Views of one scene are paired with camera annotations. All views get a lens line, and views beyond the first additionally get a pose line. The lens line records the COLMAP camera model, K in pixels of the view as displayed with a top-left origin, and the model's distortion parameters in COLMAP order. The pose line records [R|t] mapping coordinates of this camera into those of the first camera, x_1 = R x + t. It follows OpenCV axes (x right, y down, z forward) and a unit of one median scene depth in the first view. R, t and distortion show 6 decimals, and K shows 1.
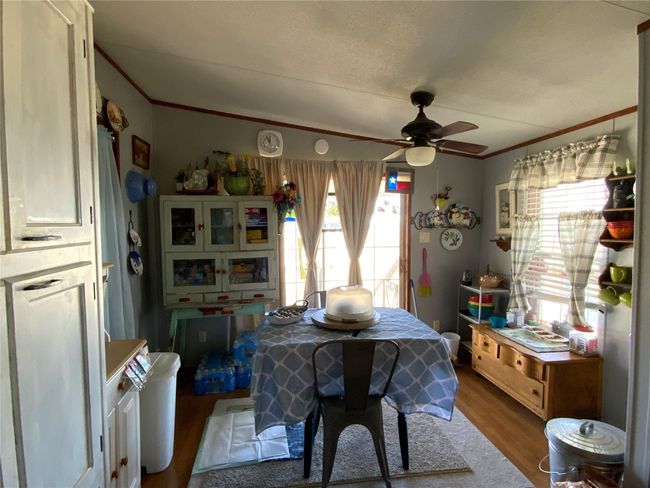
lens RADIAL K [[345.4, 0, 326.3], [0, 345.4, 242.7], [0, 0, 1]] dist [0.006827, -0.000802]
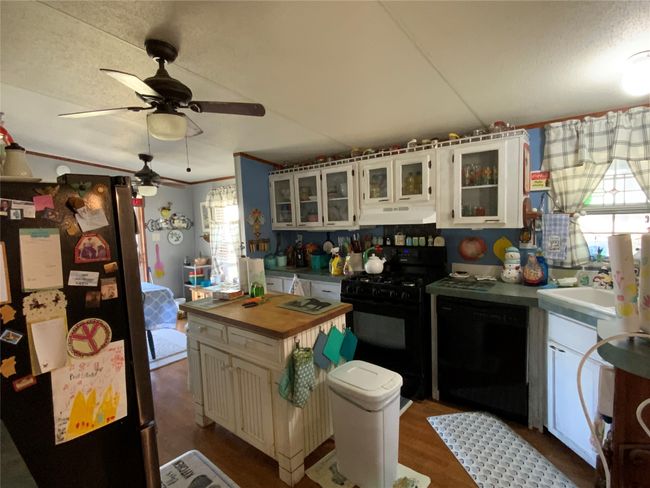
lens RADIAL K [[345.4, 0, 328.5], [0, 345.4, 243.7], [0, 0, 1]] dist [0.006827, -0.000802]
pose [[0.744638, -0.078385, 0.662850, -0.162852], [0.063964, 0.996890, 0.046030, -0.008414], [-0.664396, 0.008123, 0.747336, -0.651631]]
